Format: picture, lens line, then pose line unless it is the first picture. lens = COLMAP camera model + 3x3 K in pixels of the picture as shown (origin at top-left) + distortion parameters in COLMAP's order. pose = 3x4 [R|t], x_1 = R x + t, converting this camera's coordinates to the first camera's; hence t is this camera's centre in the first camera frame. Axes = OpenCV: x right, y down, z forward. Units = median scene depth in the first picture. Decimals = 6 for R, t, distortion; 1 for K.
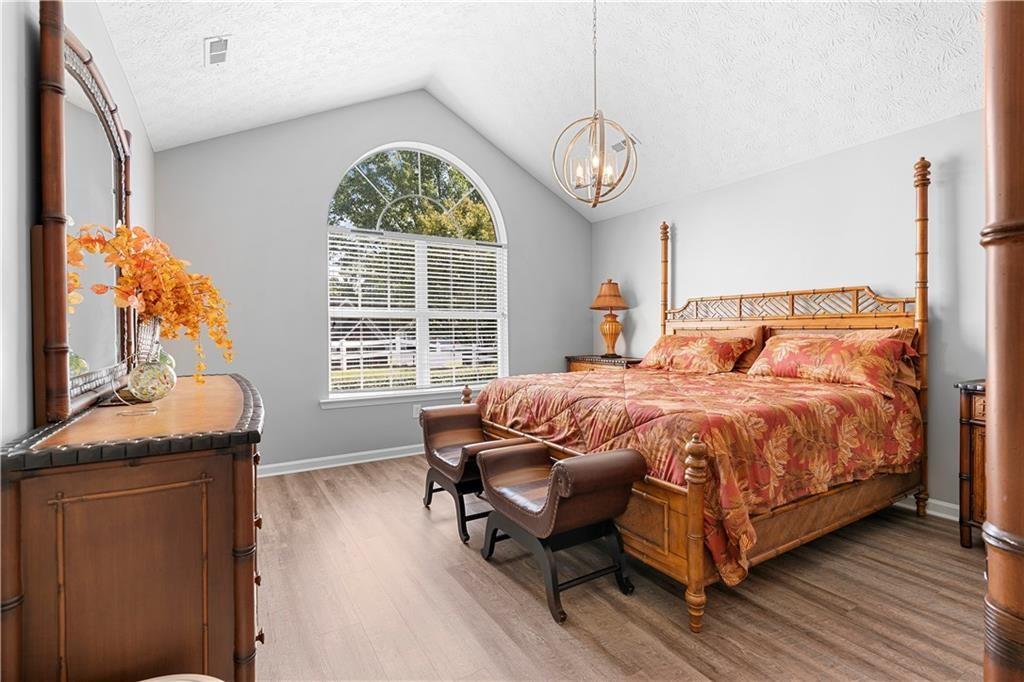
lens RADIAL K [[467.0, 0, 509.6], [0, 467.0, 337.9], [0, 0, 1]] dist [-0.003612, 0.000828]
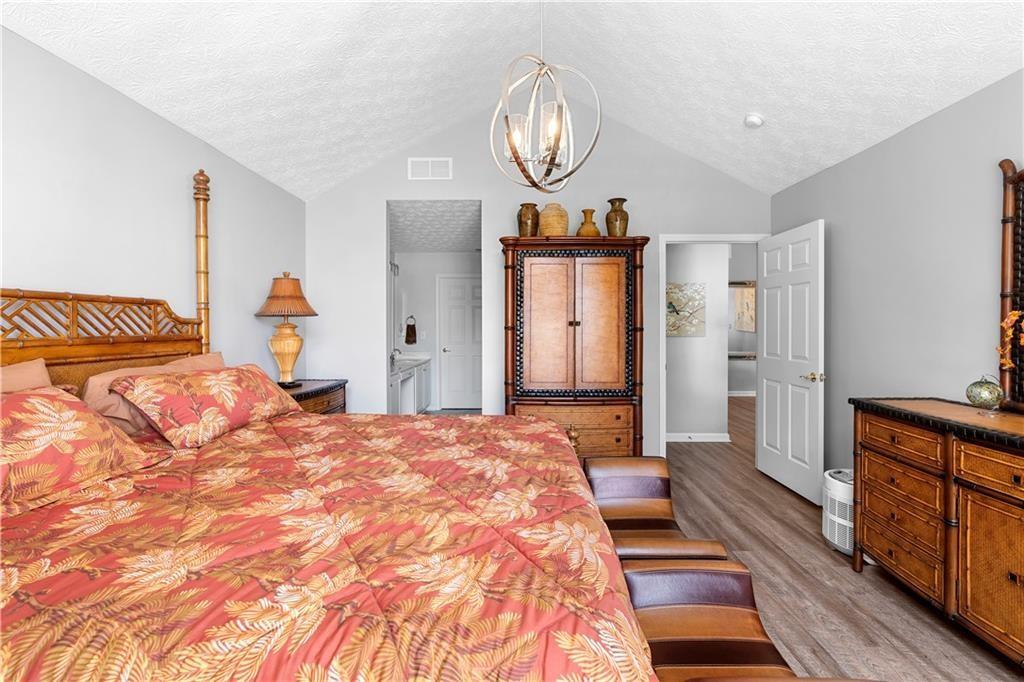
lens RADIAL K [[467.0, 0, 509.6], [0, 467.0, 337.9], [0, 0, 1]] dist [-0.003612, 0.000828]
pose [[-0.847593, 0.001256, 0.530645, -0.127136], [0.021856, 0.999231, 0.032544, -0.067722], [-0.530196, 0.039182, -0.846969, 1.491080]]
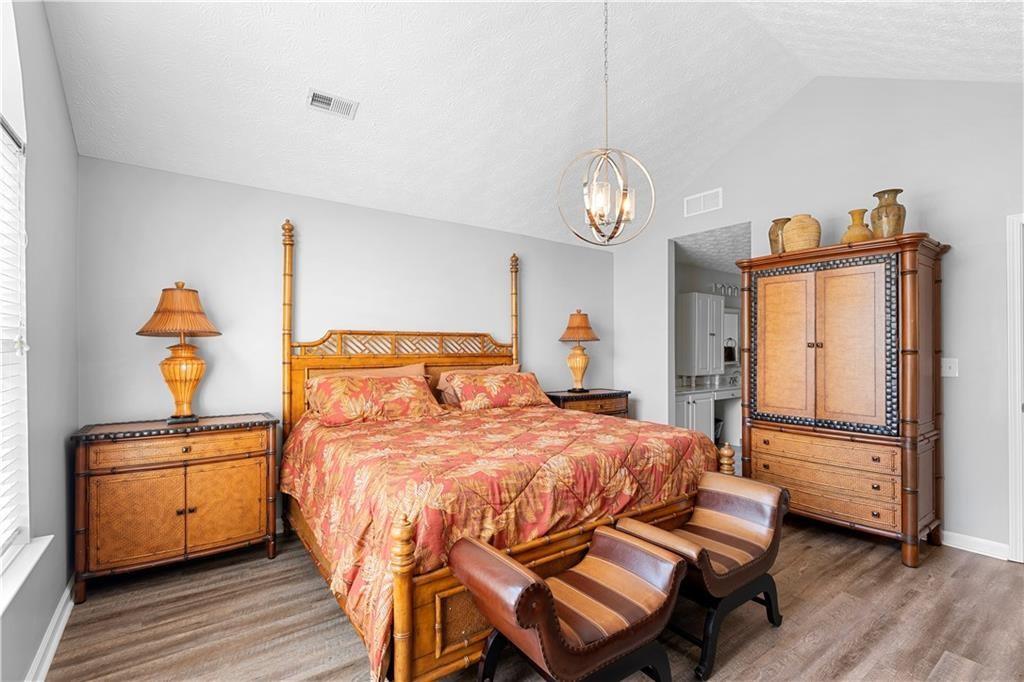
lens RADIAL K [[473.8, 0, 513.6], [0, 473.8, 357.4], [0, 0, 1]] dist [-0.001745, 0.000214]
pose [[-0.091036, -0.004897, 0.995836, -0.664237], [0.019679, 0.999784, 0.006715, -0.054351], [-0.995653, 0.020209, -0.090920, 1.172676]]
